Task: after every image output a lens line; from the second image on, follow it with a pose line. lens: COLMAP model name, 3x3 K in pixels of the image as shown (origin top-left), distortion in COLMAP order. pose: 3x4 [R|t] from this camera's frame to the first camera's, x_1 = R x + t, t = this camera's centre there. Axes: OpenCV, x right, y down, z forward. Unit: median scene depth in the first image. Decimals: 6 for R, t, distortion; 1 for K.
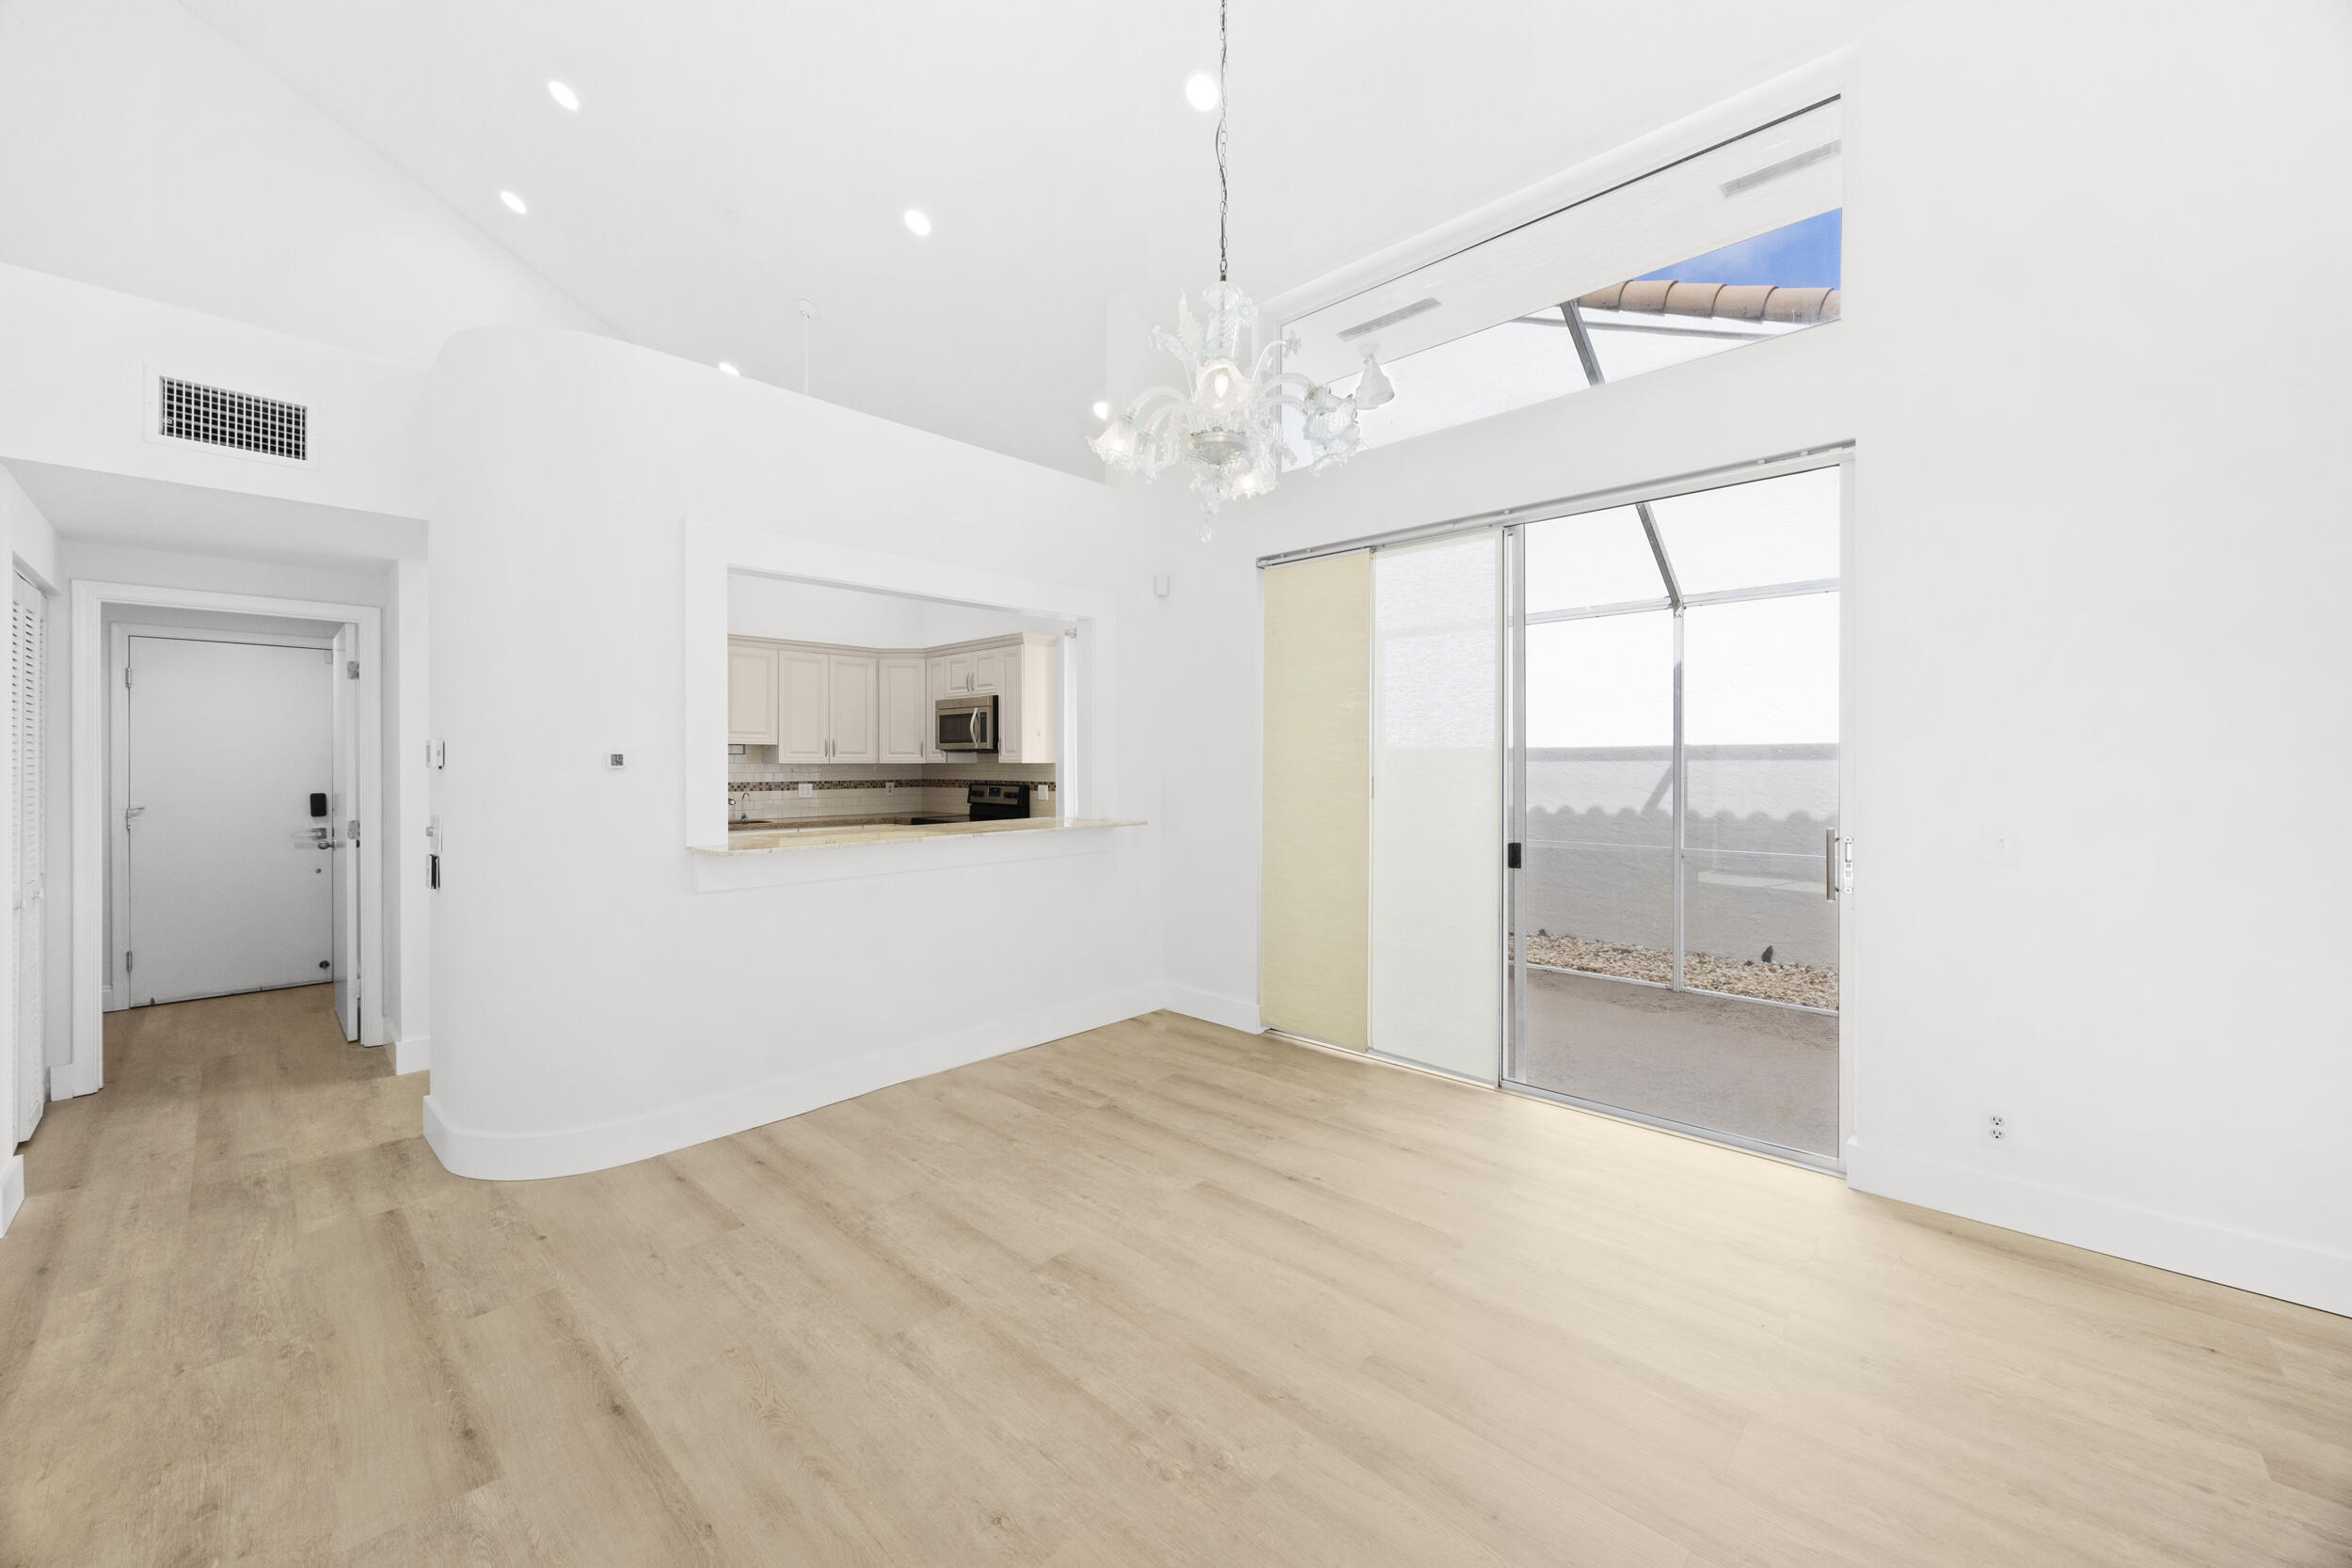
lens RADIAL K [[887.9, 0, 1176.2], [0, 887.9, 774.7], [0, 0, 1]] dist [-0.002111, -0.000105]
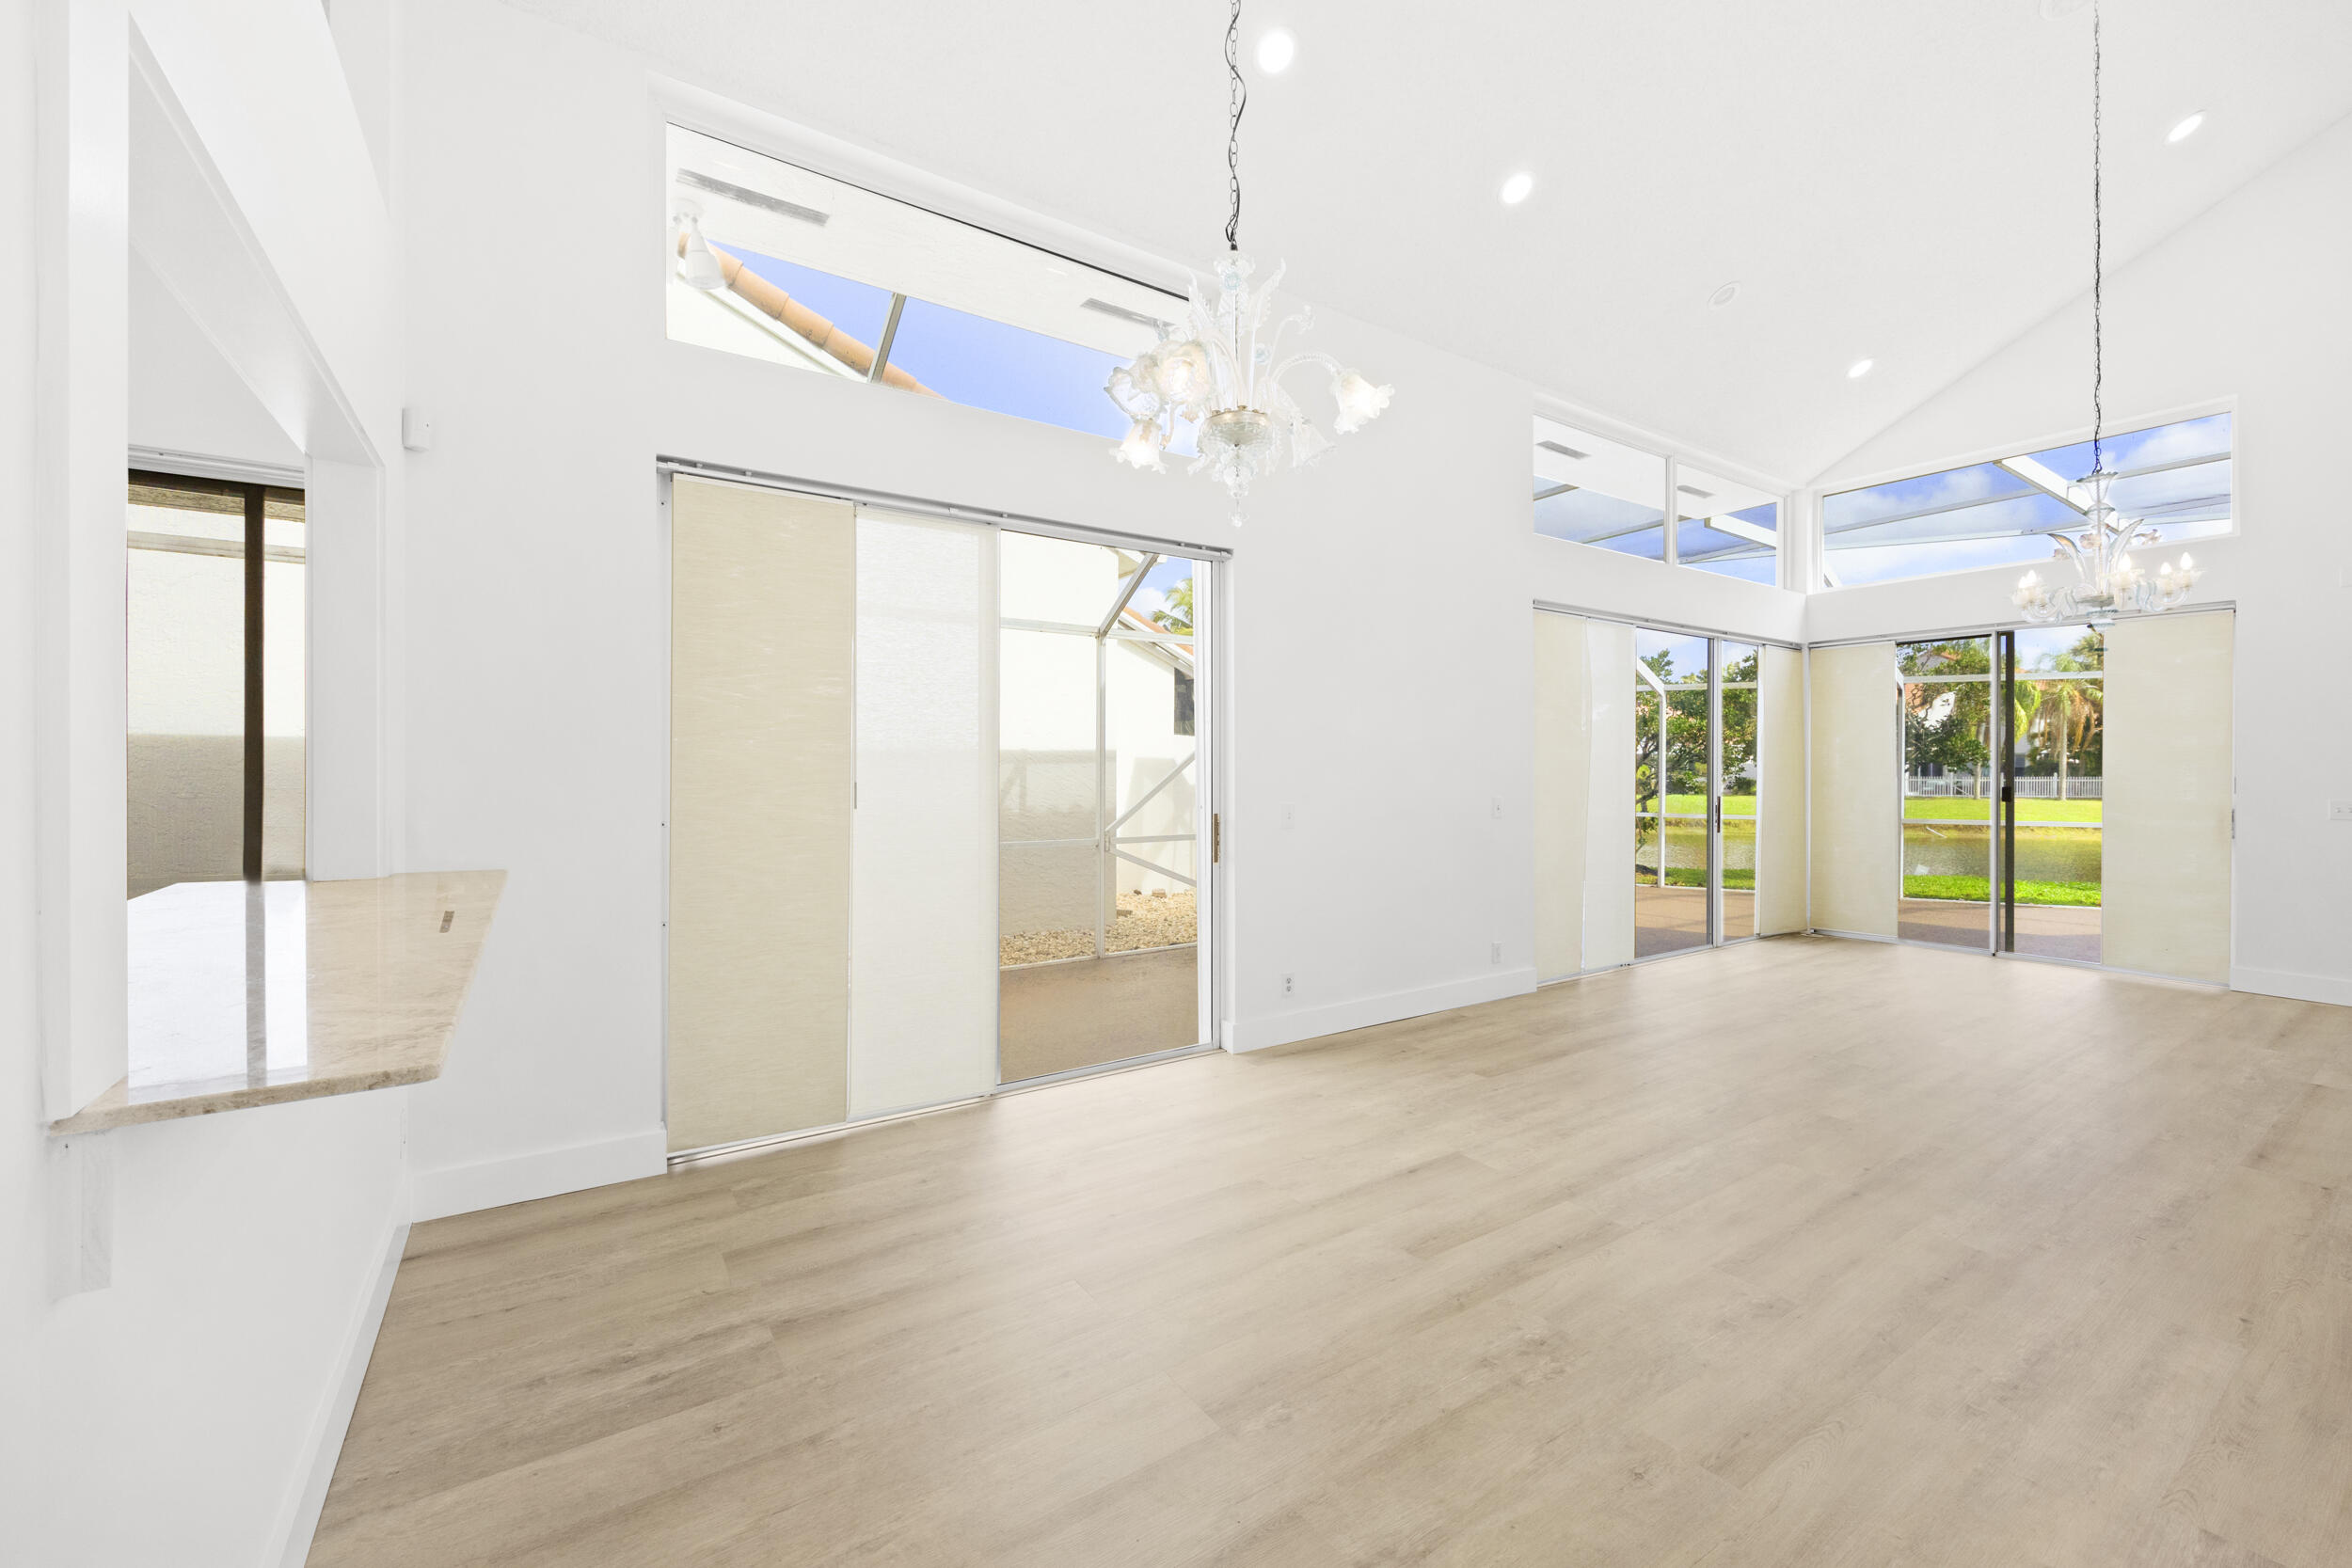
lens RADIAL K [[933.1, 0, 1227.8], [0, 933.1, 771.2], [0, 0, 1]] dist [-0.003177, 0.000162]
pose [[0.211644, -0.001813, 0.977345, -0.603762], [0.008401, 0.999965, 0.000036, -0.004692], [-0.977311, 0.008203, 0.211652, 0.534097]]
